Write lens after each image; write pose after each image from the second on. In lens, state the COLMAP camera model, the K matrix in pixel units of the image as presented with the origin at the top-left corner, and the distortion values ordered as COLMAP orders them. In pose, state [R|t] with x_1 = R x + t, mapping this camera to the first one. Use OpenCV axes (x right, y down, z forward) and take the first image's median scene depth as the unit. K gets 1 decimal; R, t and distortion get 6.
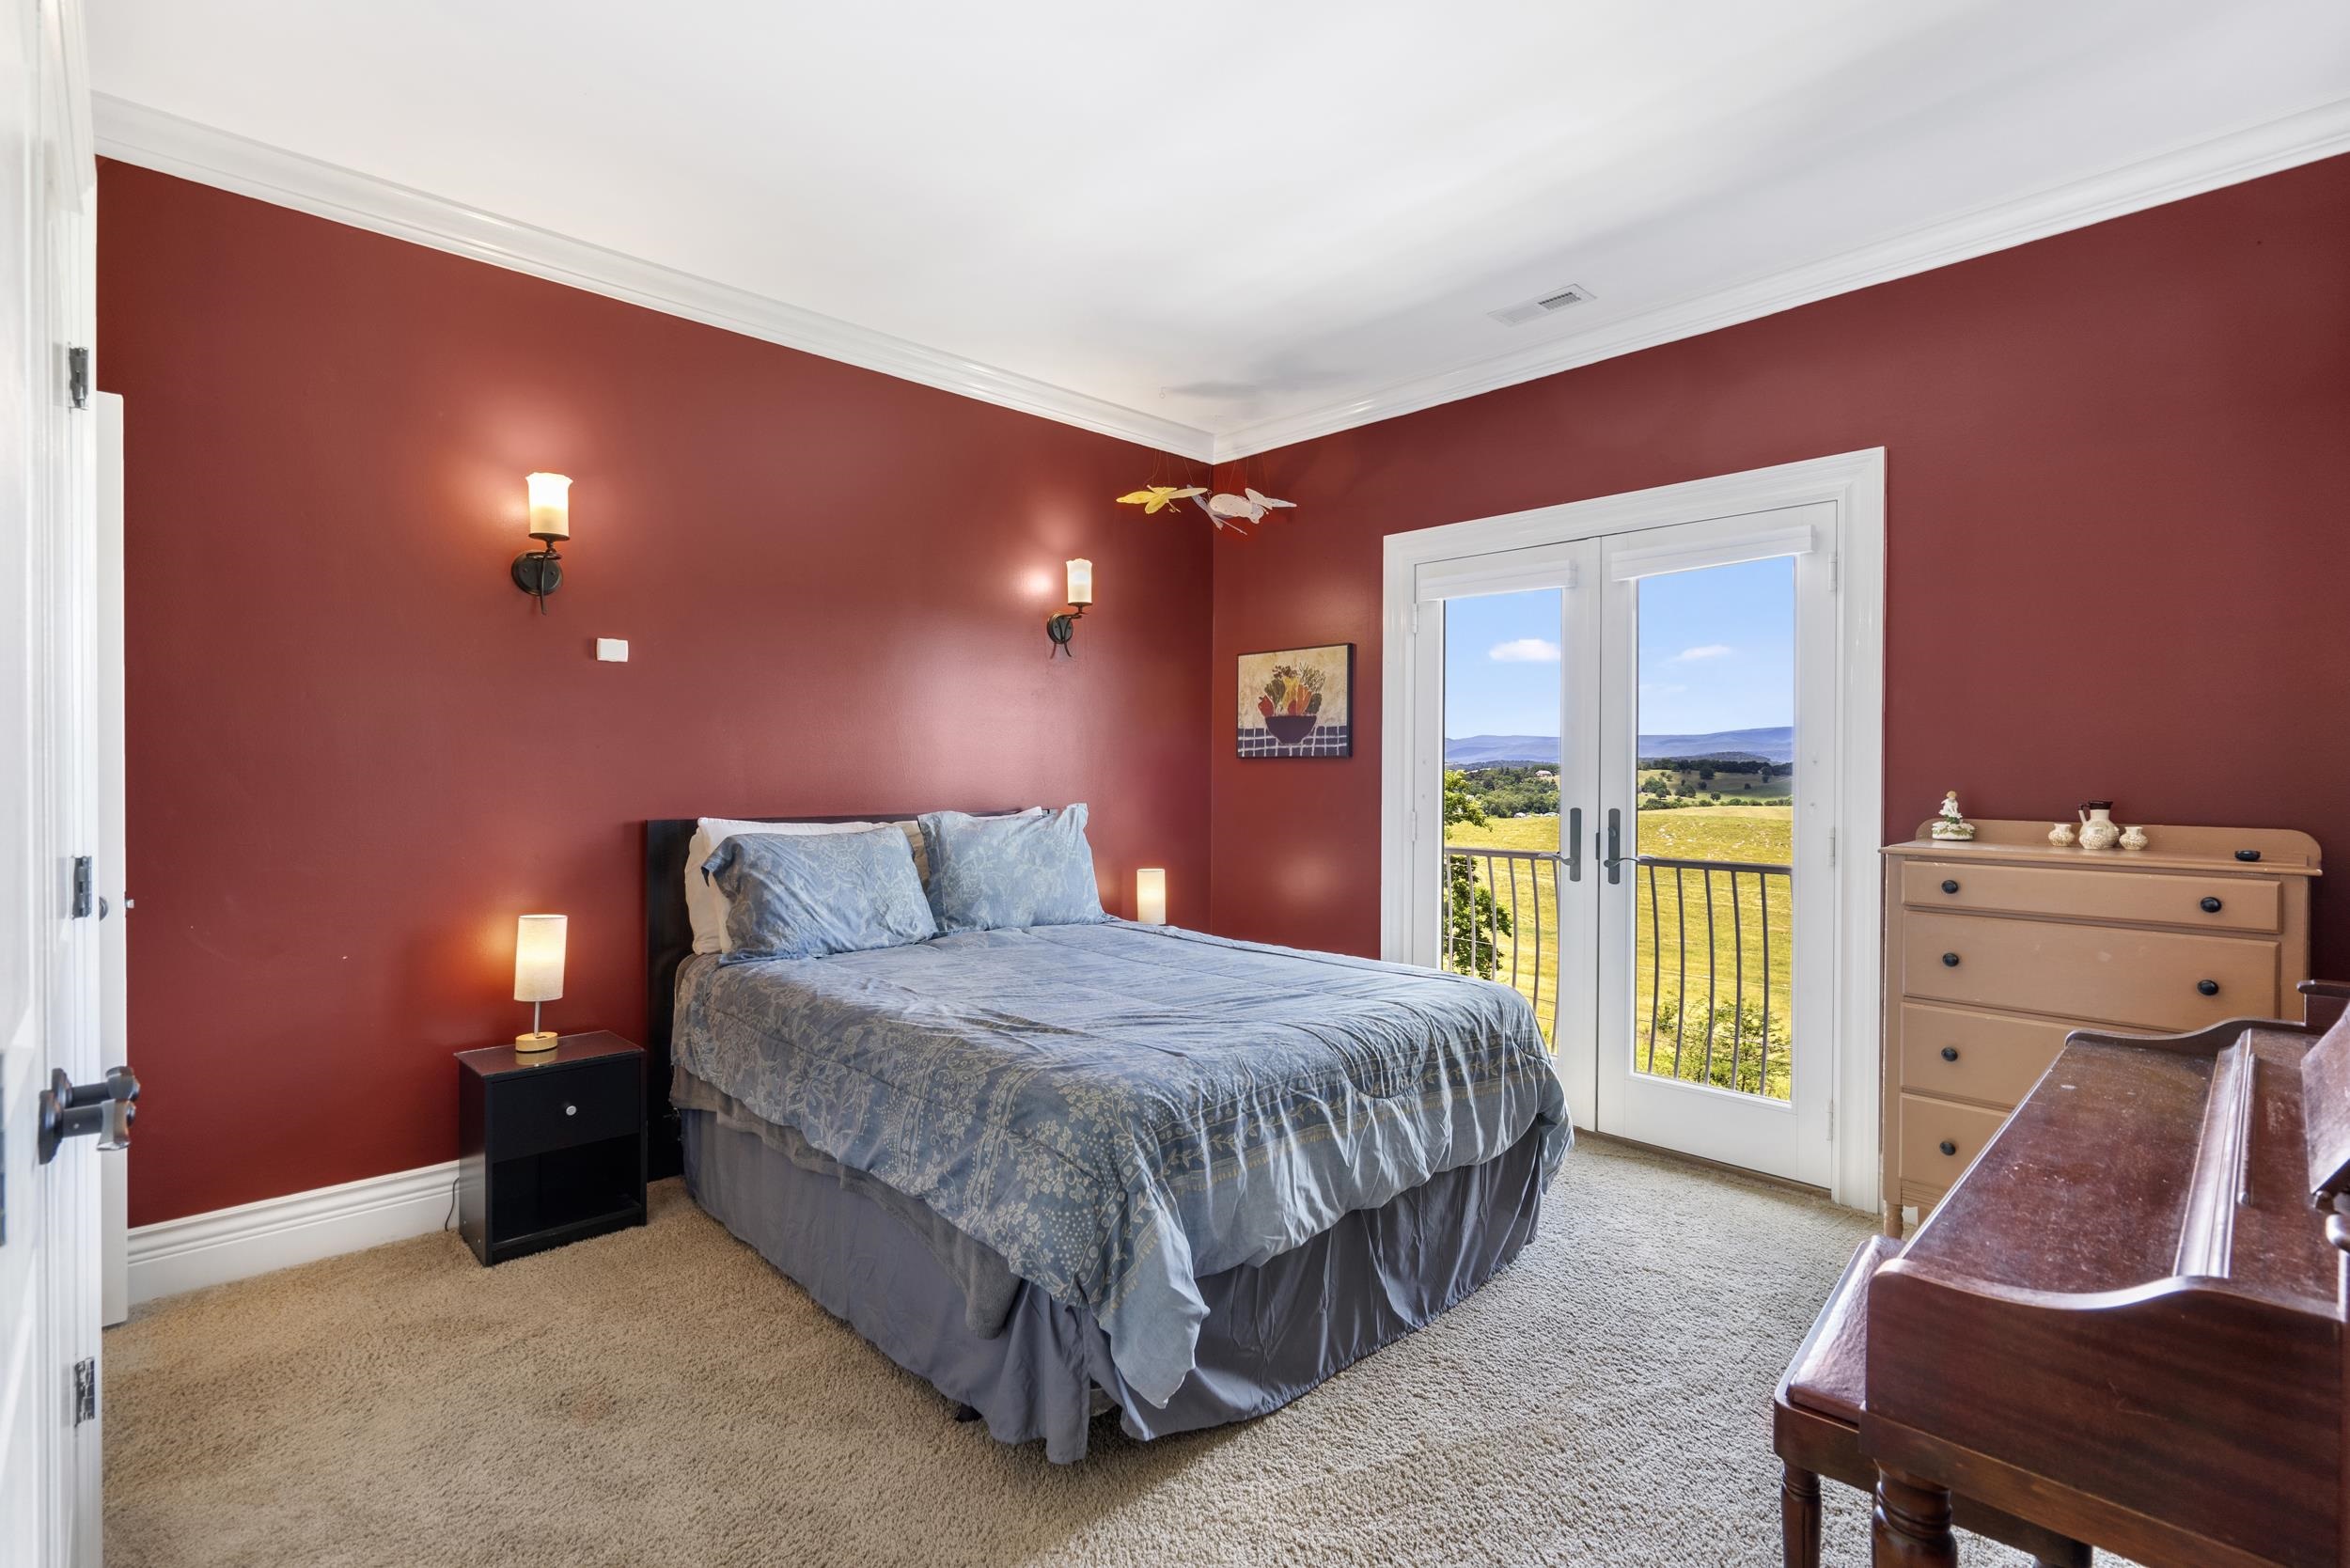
lens RADIAL K [[1080.3, 0, 1156.6], [0, 1080.3, 782.1], [0, 0, 1]] dist [0.000629, -0.000169]
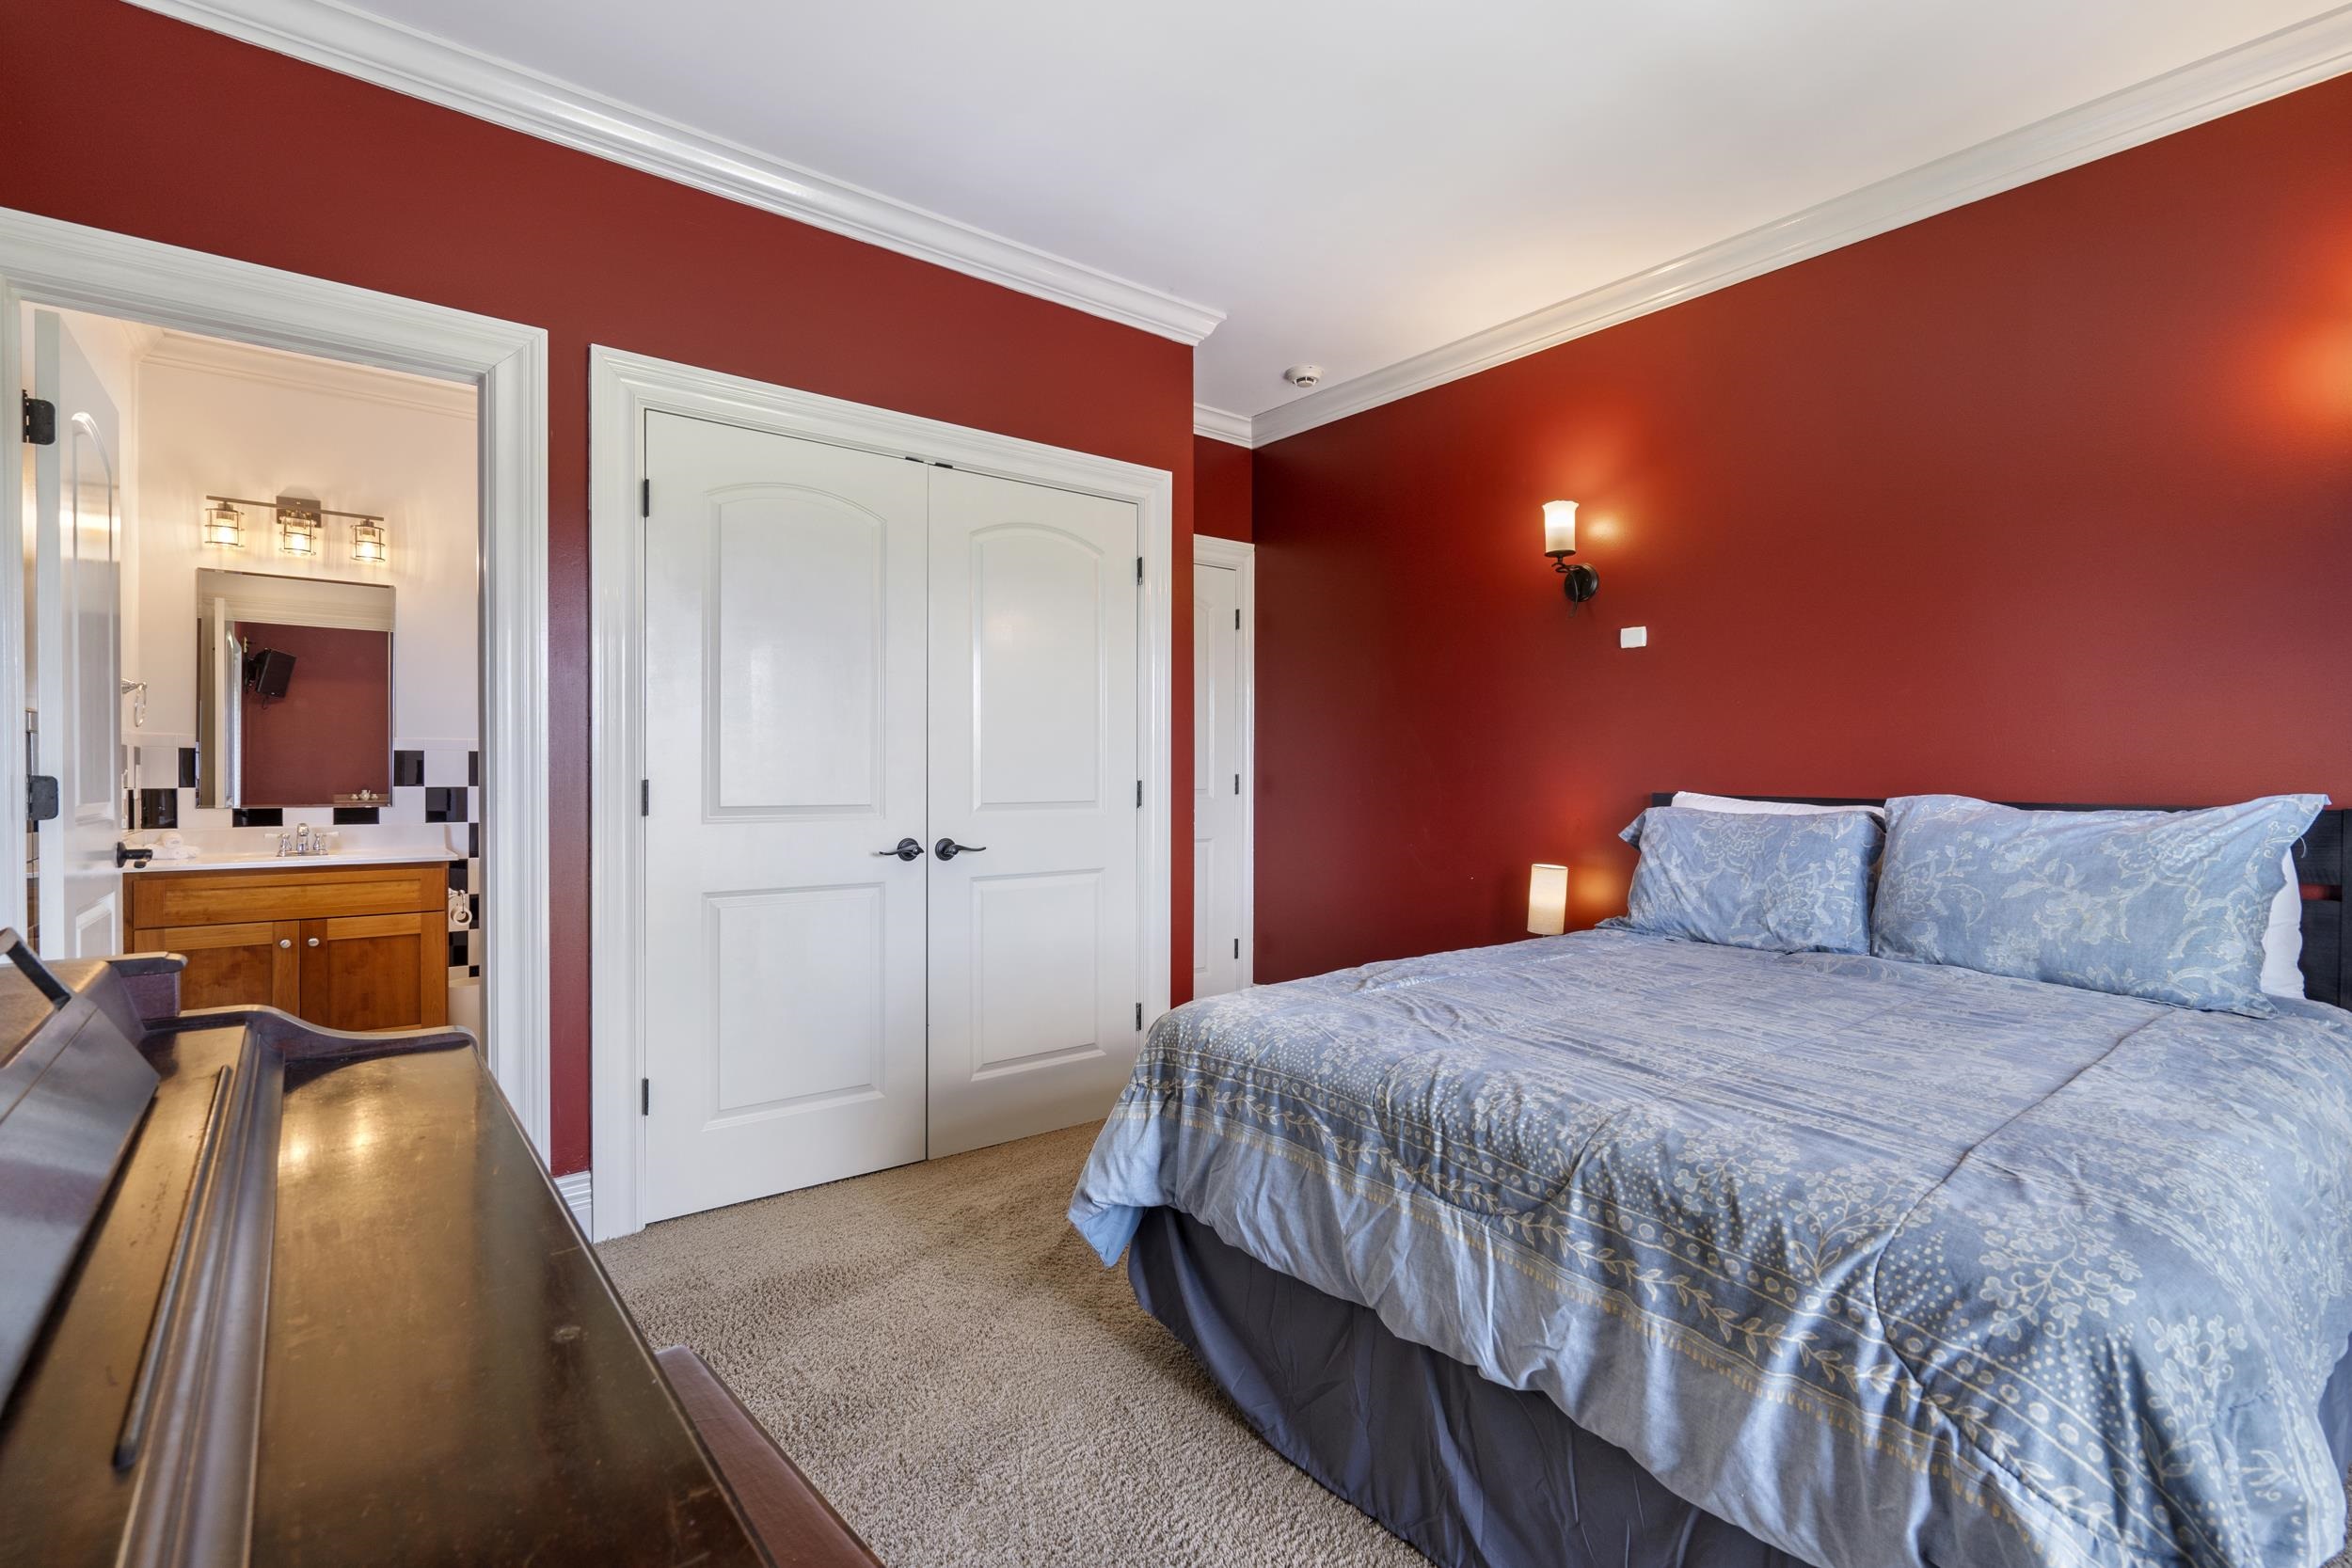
lens RADIAL K [[1081.1, 0, 1185.3], [0, 1081.1, 767.9], [0, 0, 1]] dist [0.000629, -0.000169]
pose [[-0.083128, -0.003581, -0.996532, 0.577988], [-0.016702, 0.999858, -0.002200, 0.019535], [0.996399, 0.016461, -0.083176, 0.576470]]
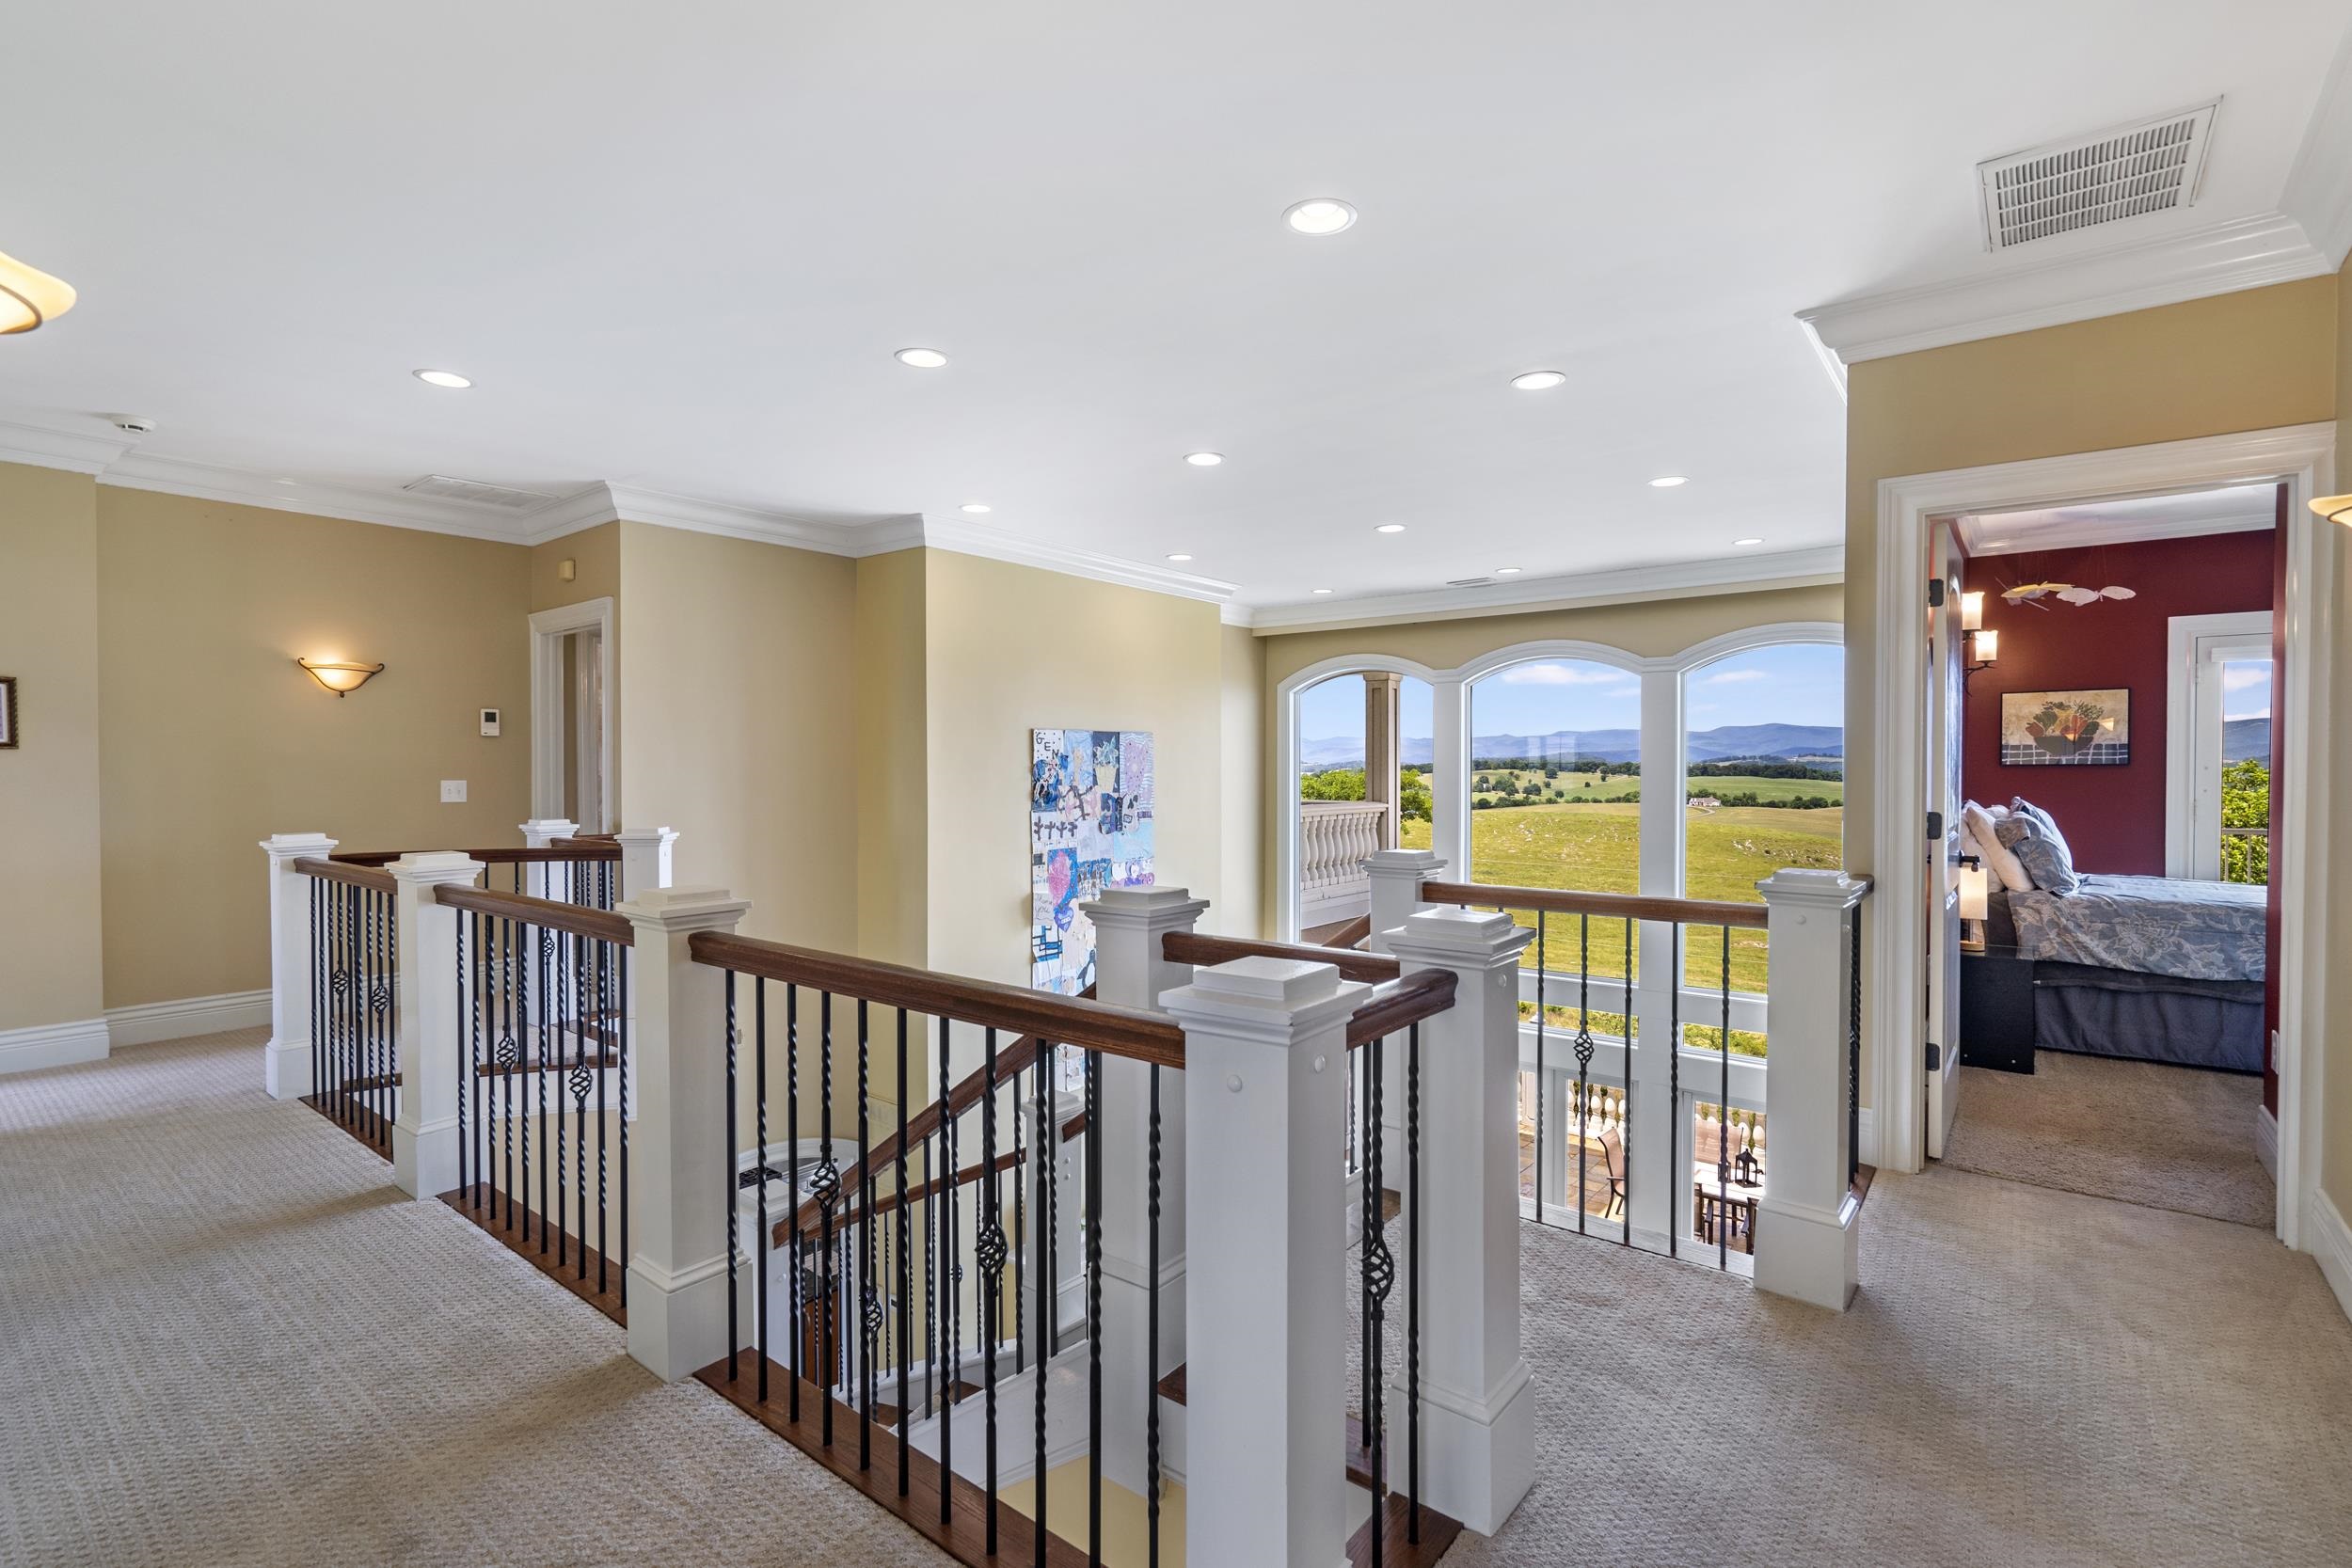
lens RADIAL K [[1081.1, 0, 1181.8], [0, 1081.1, 784.1], [0, 0, 1]] dist [0.000629, -0.000169]
pose [[0.988683, -0.005383, 0.149926, -1.605600], [0.005284, 0.999985, 0.001065, -0.006801], [-0.149930, -0.000261, 0.988697, -0.324357]]
